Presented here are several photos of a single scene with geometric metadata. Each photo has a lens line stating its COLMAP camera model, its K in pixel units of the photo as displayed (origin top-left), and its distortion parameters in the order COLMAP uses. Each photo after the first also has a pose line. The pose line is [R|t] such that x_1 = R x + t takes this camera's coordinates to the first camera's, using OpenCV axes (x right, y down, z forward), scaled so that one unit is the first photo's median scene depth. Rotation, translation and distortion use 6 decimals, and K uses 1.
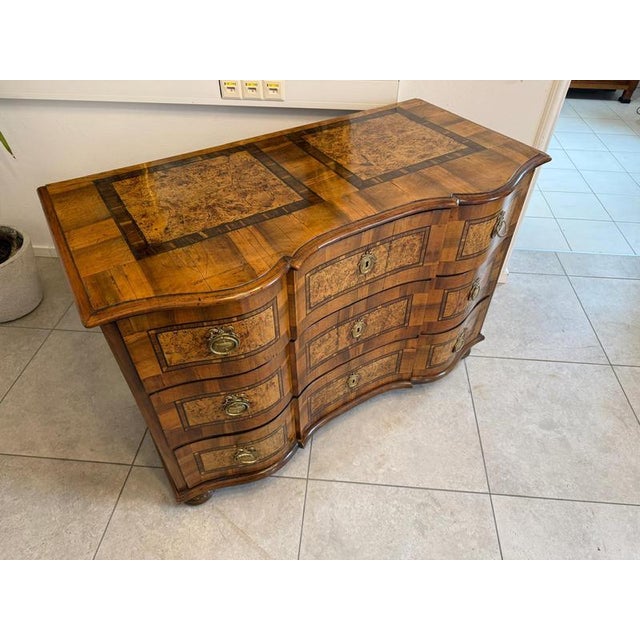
lens RADIAL K [[448.4, 0, 319.8], [0, 448.4, 316.0], [0, 0, 1]] dist [0.106306, -0.163292]
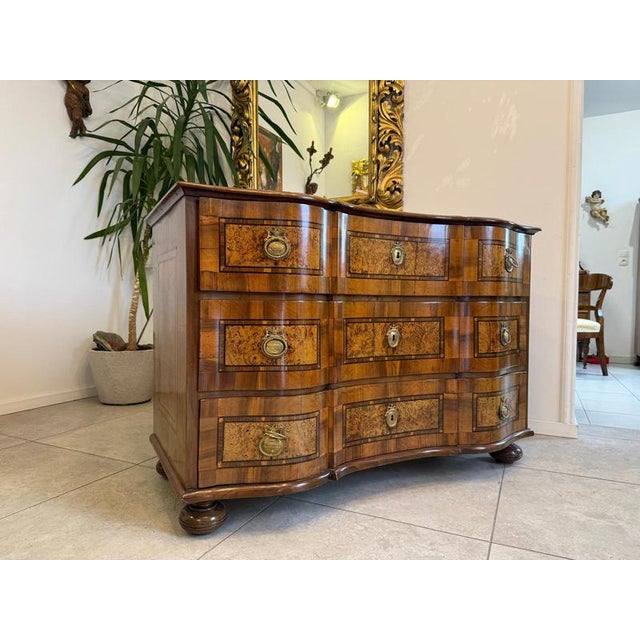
lens RADIAL K [[454.4, 0, 316.4], [0, 454.4, 320.5], [0, 0, 1]] dist [0.122021, -0.179096]
pose [[0.997720, 0.012833, -0.066253, -0.024025], [-0.053374, 0.750830, -0.658336, 0.739191], [0.041296, 0.660371, 0.749803, 0.190363]]
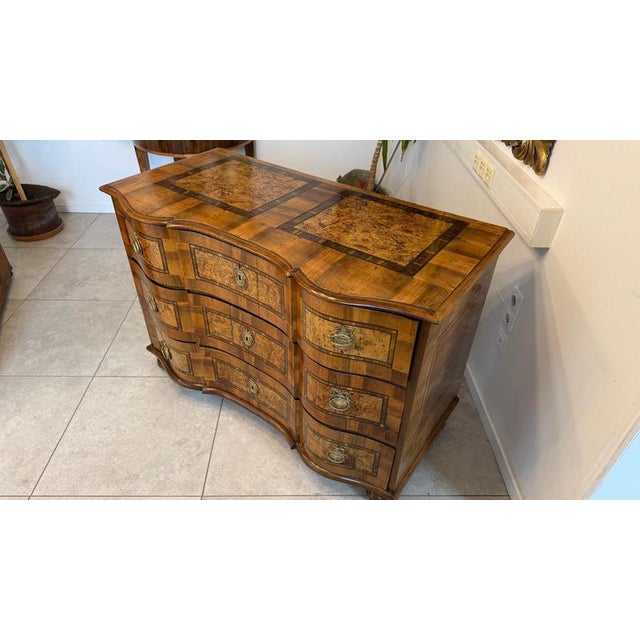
lens RADIAL K [[452.3, 0, 317.7], [0, 452.3, 320.5], [0, 0, 1]] dist [0.104052, -0.124454]
pose [[0.380576, 0.568515, -0.729351, 1.042337], [-0.655792, 0.721996, 0.220588, -0.400680], [0.651996, 0.394352, 0.647602, 0.356690]]
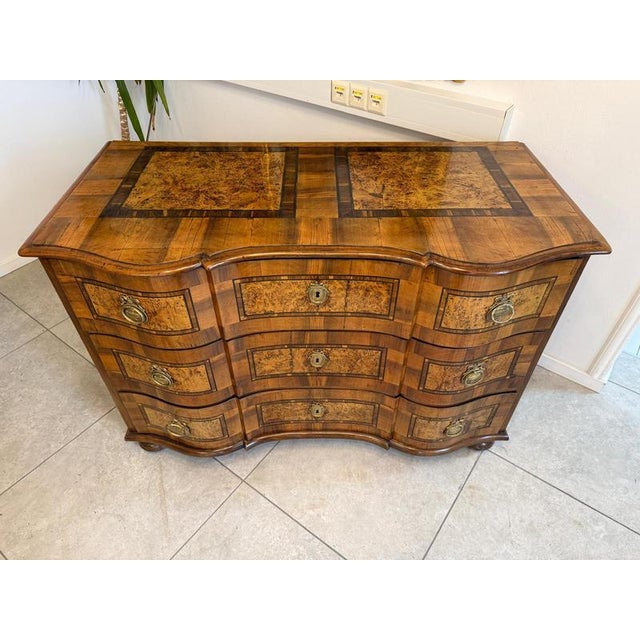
lens RADIAL K [[452.1, 0, 319.3], [0, 452.1, 321.8], [0, 0, 1]] dist [0.095429, -0.160952]
pose [[0.850660, 0.362890, -0.380380, 0.443954], [-0.363509, 0.928719, 0.073085, -0.121187], [0.379788, 0.076101, 0.921938, 0.126242]]
